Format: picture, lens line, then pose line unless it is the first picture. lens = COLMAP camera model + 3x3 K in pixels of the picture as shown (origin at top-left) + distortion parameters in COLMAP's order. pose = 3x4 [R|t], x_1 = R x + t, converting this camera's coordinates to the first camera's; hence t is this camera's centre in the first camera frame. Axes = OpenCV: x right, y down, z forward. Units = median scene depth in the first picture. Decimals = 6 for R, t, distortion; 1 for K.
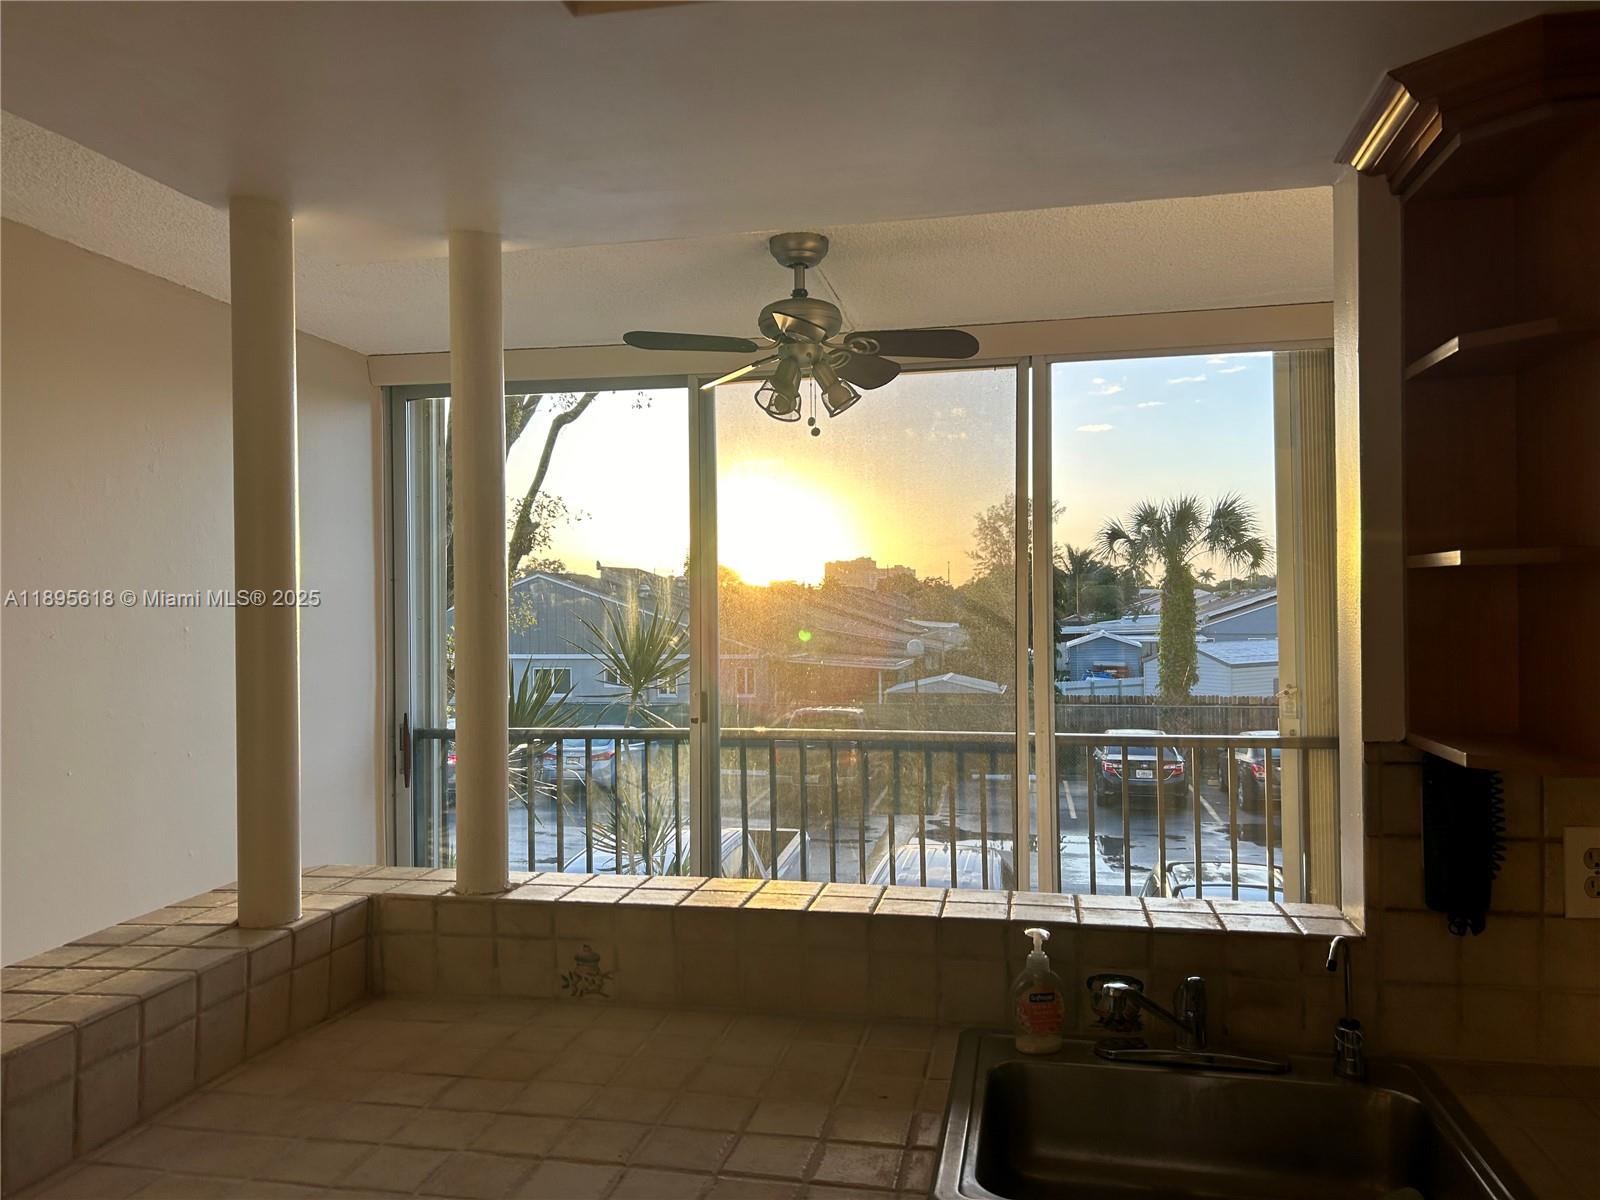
lens RADIAL K [[1190.7, 0, 800.0], [0, 1190.7, 600.0], [0, 0, 1]] dist [-0.000115, -0.002112]
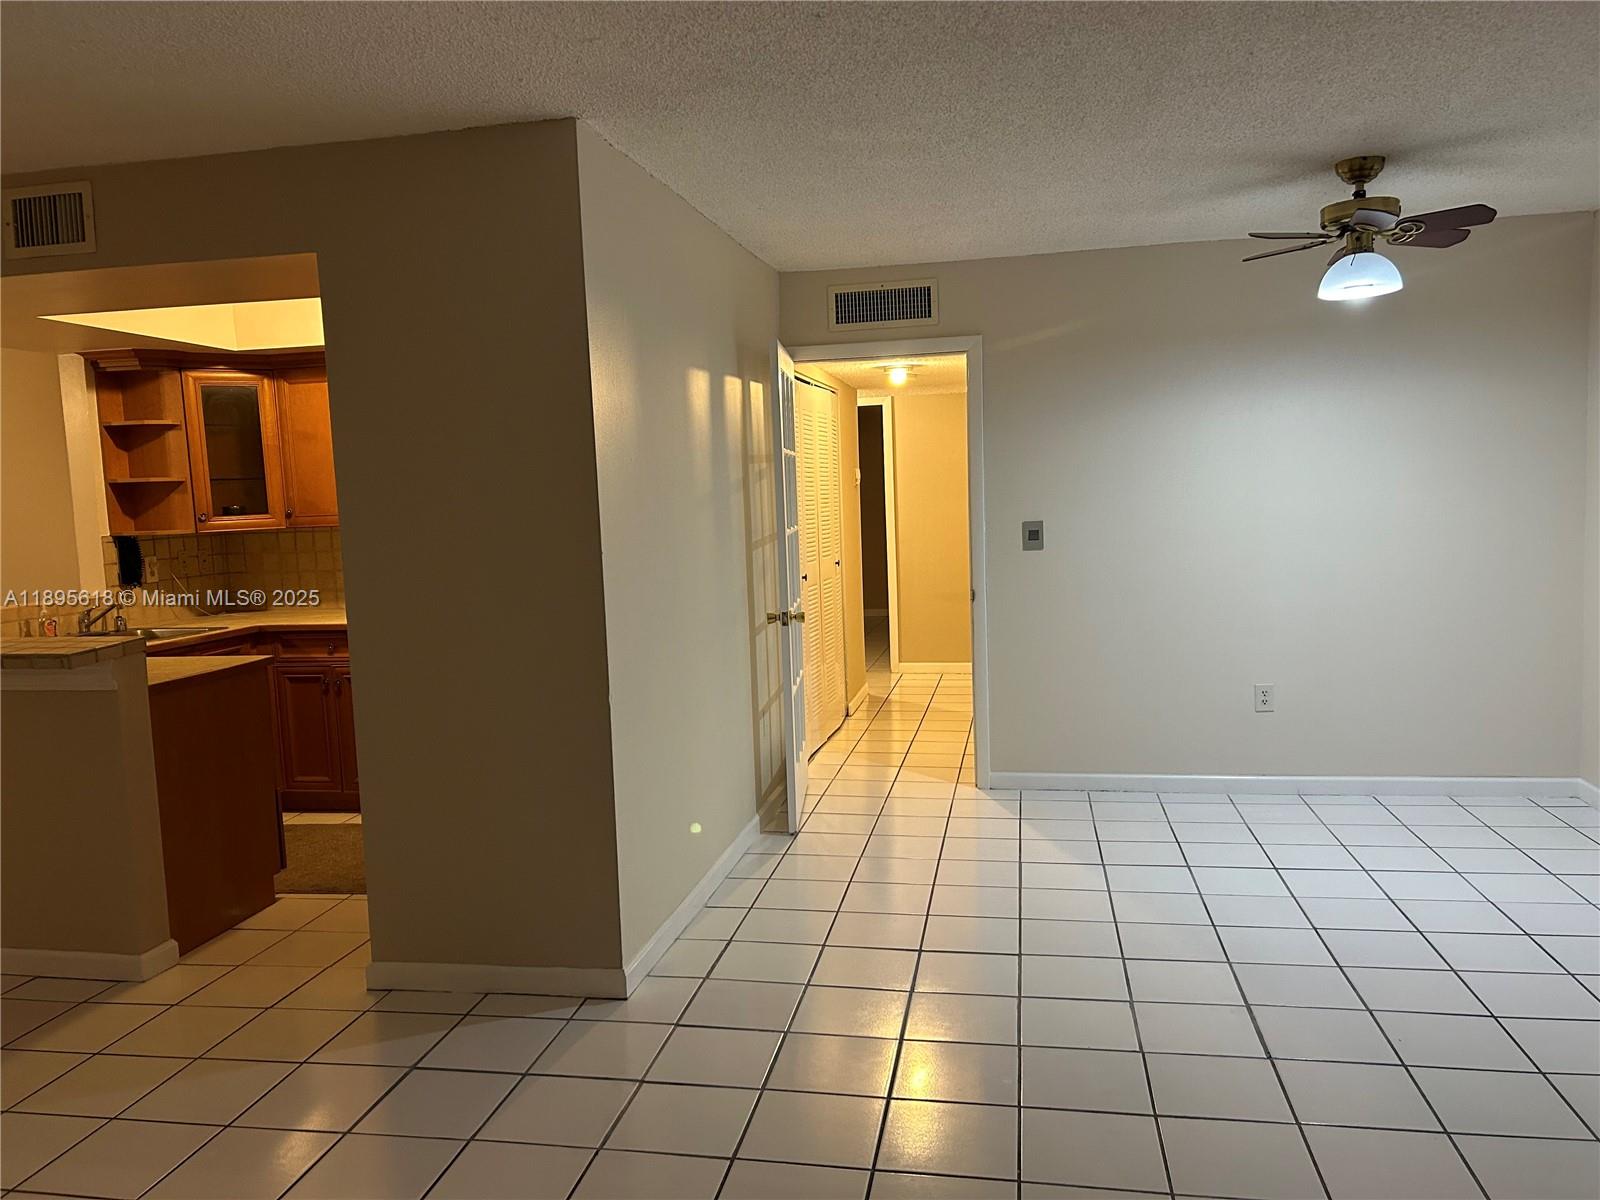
lens RADIAL K [[1219.0, 0, 800.0], [0, 1219.0, 600.0], [0, 0, 1]] dist [0.052526, -0.006354]
pose [[-0.018225, -0.081252, 0.996527, -0.260791], [0.041424, 0.995775, 0.081948, 0.008104], [-0.998975, 0.042774, -0.014782, -0.075625]]
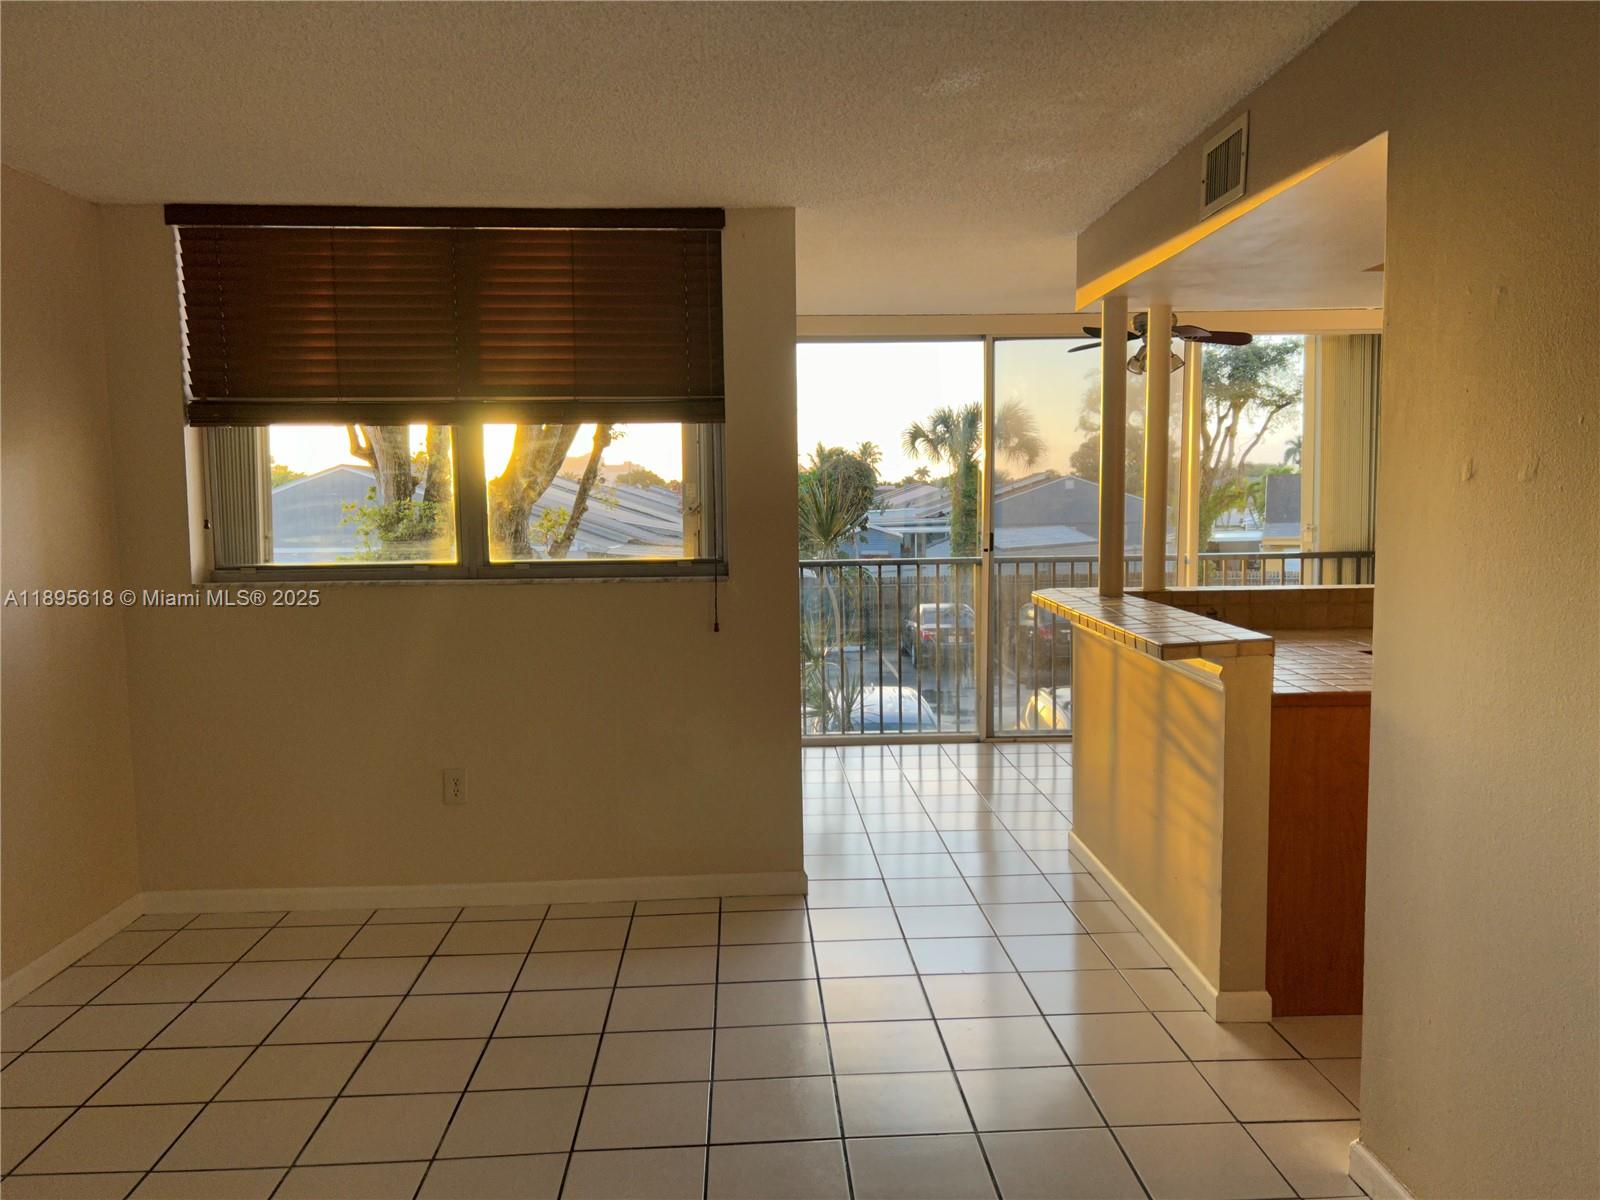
lens RADIAL K [[1219.0, 0, 800.0], [0, 1219.0, 600.0], [0, 0, 1]] dist [0.052526, -0.006354]
pose [[0.966724, -0.021784, 0.254892, -0.164841], [0.000452, 0.996512, 0.083450, 0.006403], [-0.255821, -0.080558, 0.963362, -0.120776]]
